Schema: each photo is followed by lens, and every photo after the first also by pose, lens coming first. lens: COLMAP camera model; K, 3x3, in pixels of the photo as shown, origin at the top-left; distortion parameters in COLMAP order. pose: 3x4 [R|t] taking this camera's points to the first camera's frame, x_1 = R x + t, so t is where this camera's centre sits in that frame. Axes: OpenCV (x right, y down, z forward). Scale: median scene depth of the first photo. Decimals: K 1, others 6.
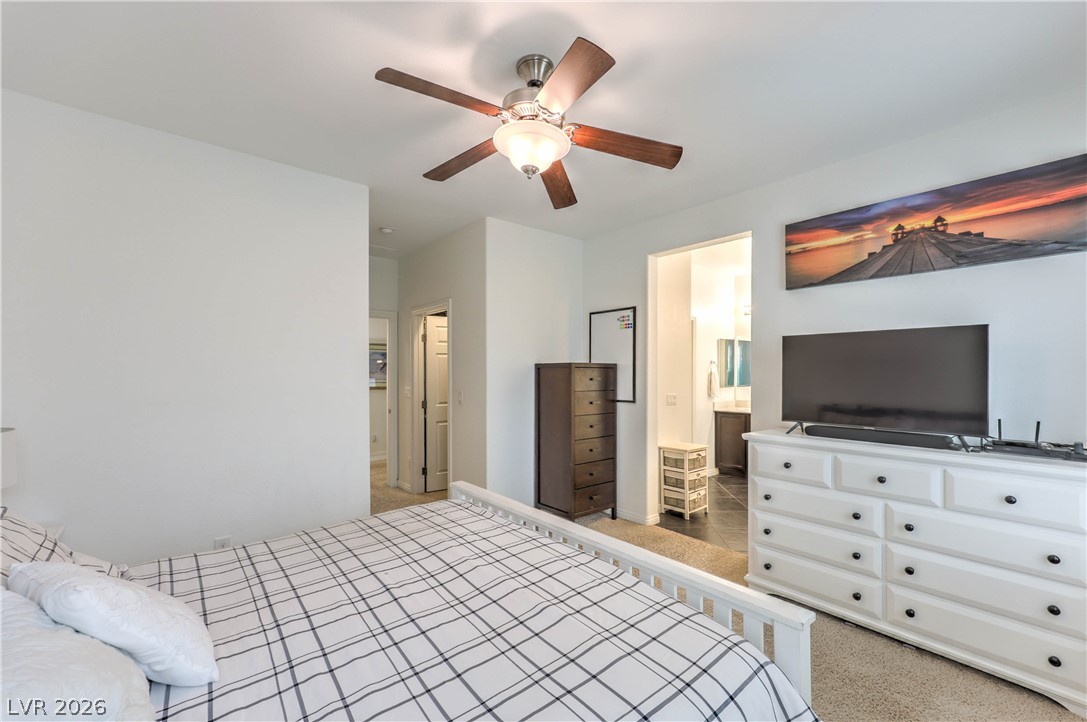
lens RADIAL K [[440.3, 0, 543.9], [0, 440.3, 377.1], [0, 0, 1]] dist [-0.000855, -0.000084]
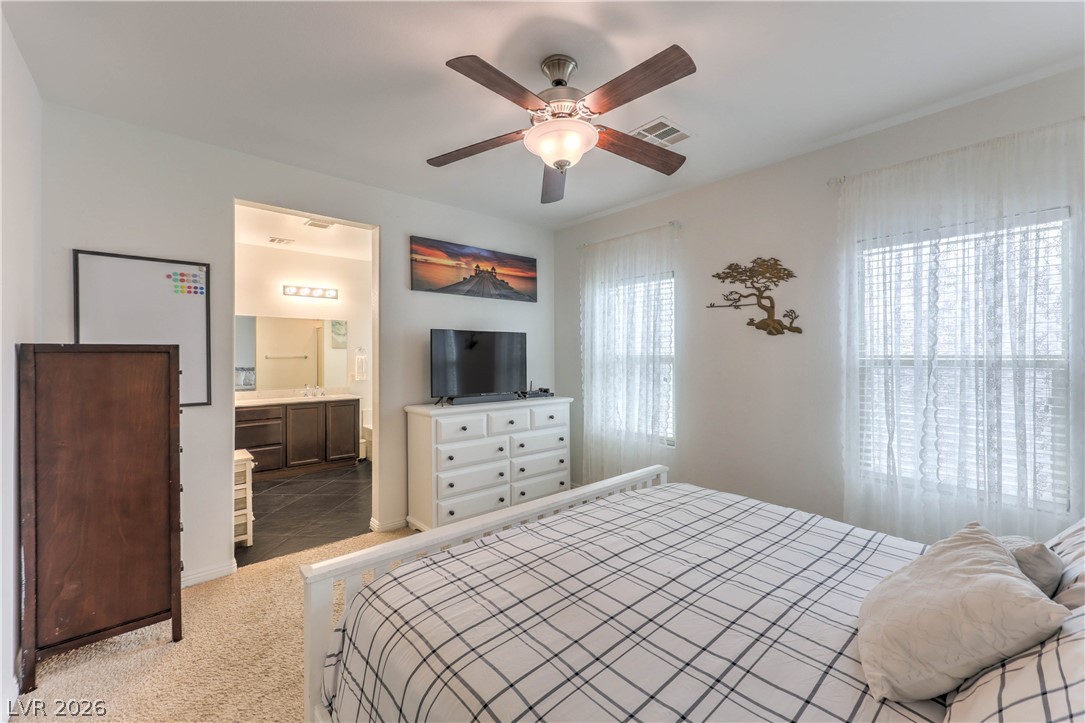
lens RADIAL K [[441.4, 0, 553.1], [0, 441.4, 360.9], [0, 0, 1]] dist [0.012642, 0.000076]
pose [[-0.030773, -0.015272, 0.999410, -0.771902], [0.015365, 0.999758, 0.015751, -0.019358], [-0.999408, 0.015840, -0.030531, 0.755020]]
